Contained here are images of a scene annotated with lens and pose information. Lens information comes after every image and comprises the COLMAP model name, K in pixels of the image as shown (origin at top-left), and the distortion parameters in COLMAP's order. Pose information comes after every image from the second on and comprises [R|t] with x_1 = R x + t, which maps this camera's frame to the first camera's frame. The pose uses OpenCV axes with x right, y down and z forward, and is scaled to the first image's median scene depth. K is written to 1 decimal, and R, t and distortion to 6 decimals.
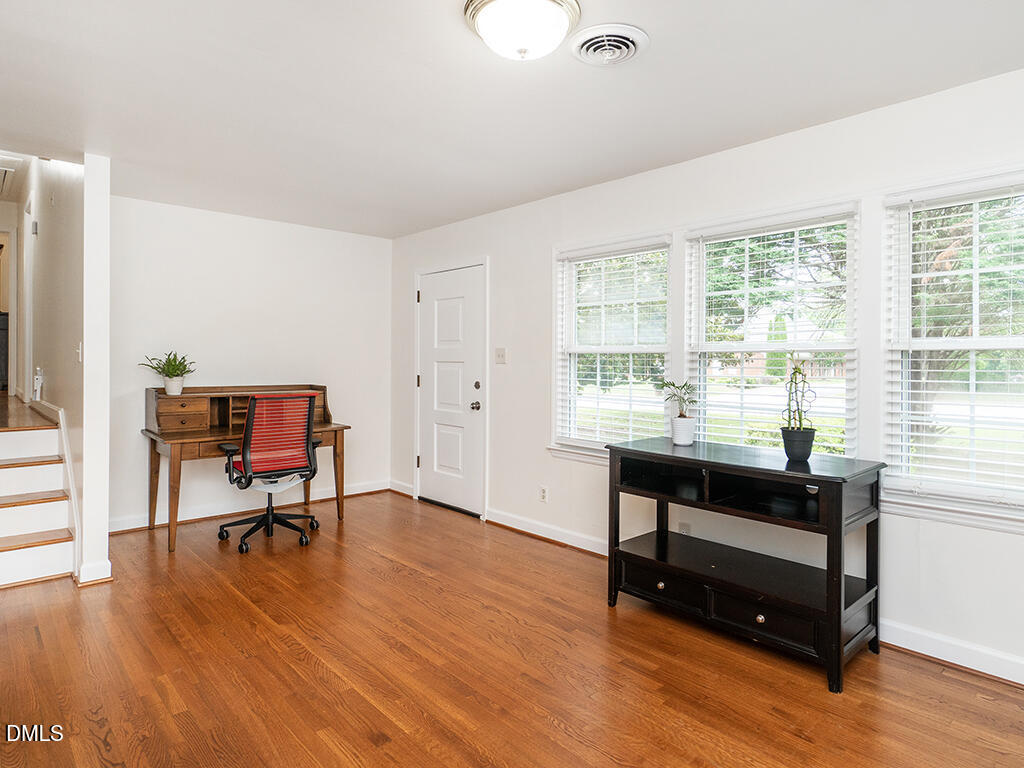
lens RADIAL K [[600.1, 0, 510.2], [0, 600.1, 358.6], [0, 0, 1]] dist [0.002715, 0.000035]
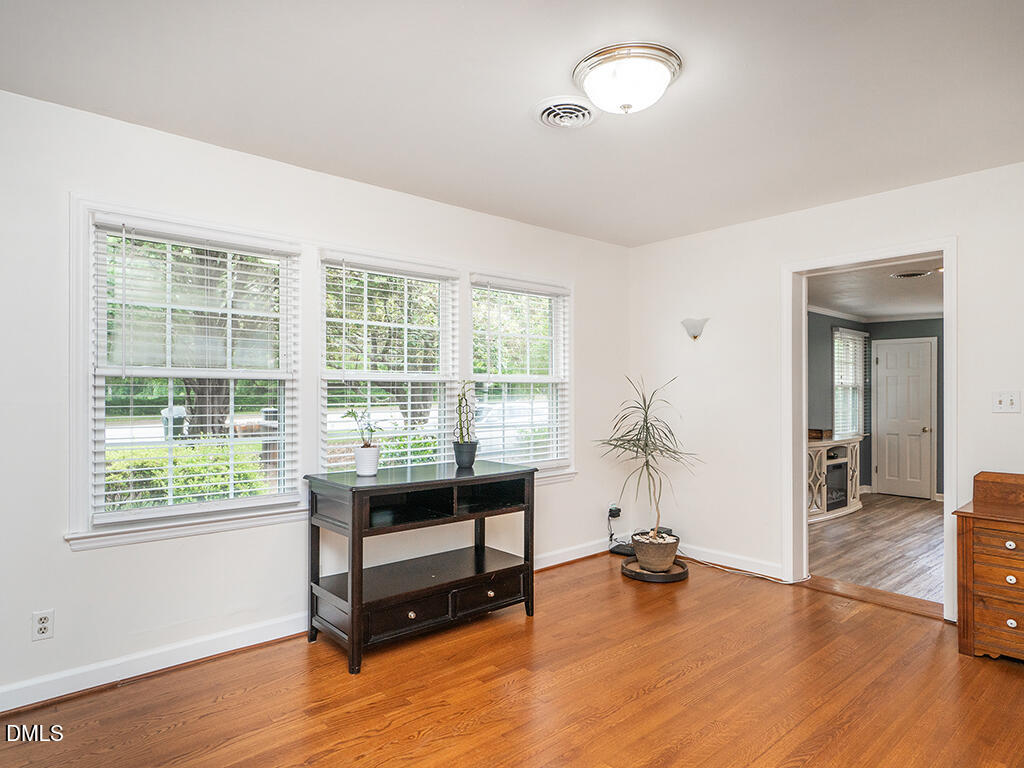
lens RADIAL K [[607.9, 0, 512.0], [0, 607.9, 384.0], [0, 0, 1]] dist [-0.000241, 0.000386]
pose [[0.015885, 0.005680, 0.999858, -0.492210], [-0.007710, 0.999955, -0.005559, -0.000349], [-0.999844, -0.007621, 0.015928, 0.535072]]
